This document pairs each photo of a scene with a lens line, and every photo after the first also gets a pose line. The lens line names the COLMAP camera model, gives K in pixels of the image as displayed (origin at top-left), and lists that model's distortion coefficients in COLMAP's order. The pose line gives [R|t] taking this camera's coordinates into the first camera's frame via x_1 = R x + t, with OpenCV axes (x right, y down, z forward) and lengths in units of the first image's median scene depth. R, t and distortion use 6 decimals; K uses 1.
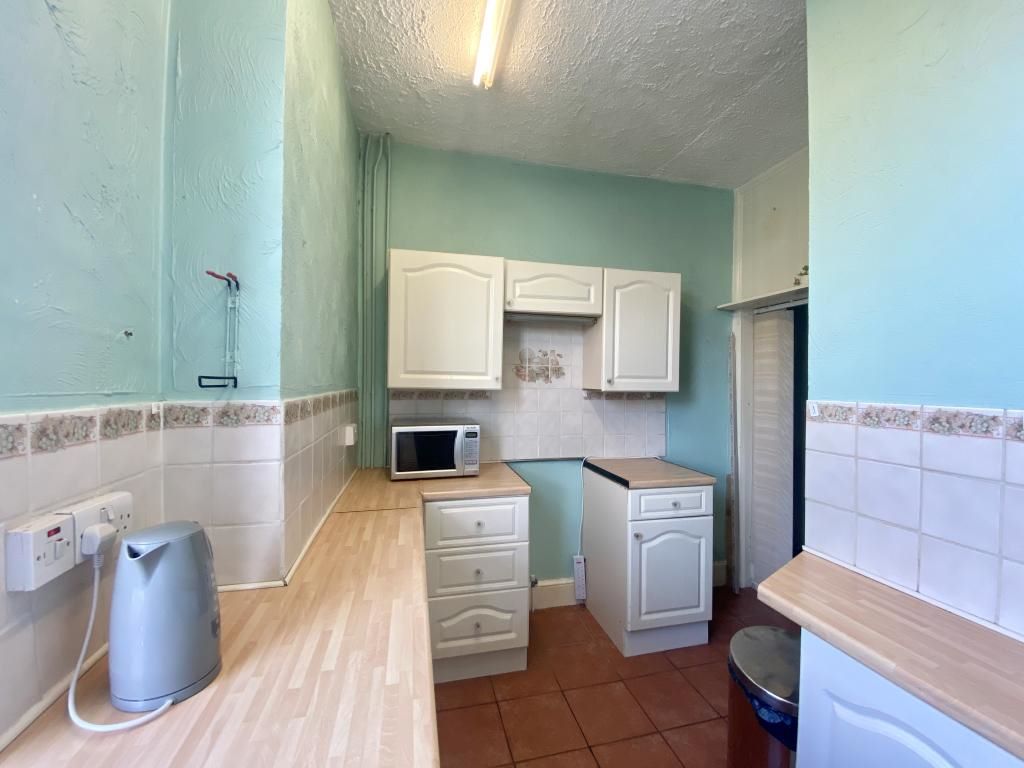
lens RADIAL K [[415.7, 0, 512.2], [0, 415.7, 379.0], [0, 0, 1]] dist [0.039010, -0.027964]
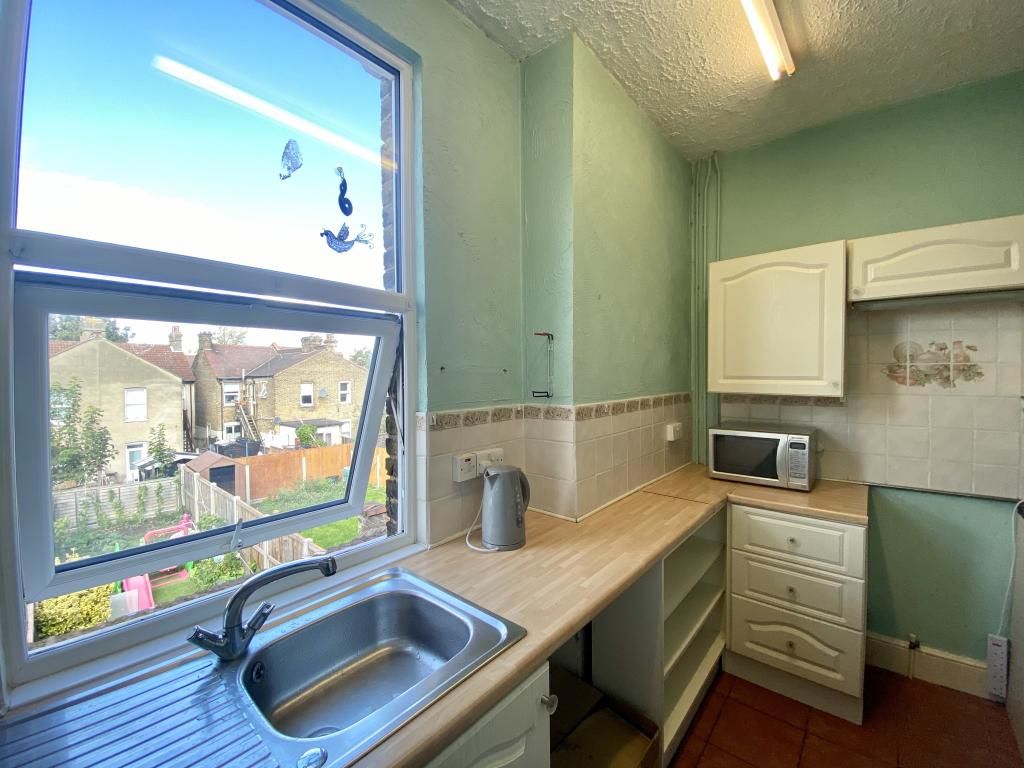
lens RADIAL K [[415.7, 0, 512.2], [0, 415.7, 379.0], [0, 0, 1]] dist [0.039010, -0.027964]
pose [[0.578408, -0.005943, -0.815726, 0.323100], [0.021594, 0.999735, 0.008028, -0.036125], [0.815462, -0.022258, 0.578383, -0.052504]]
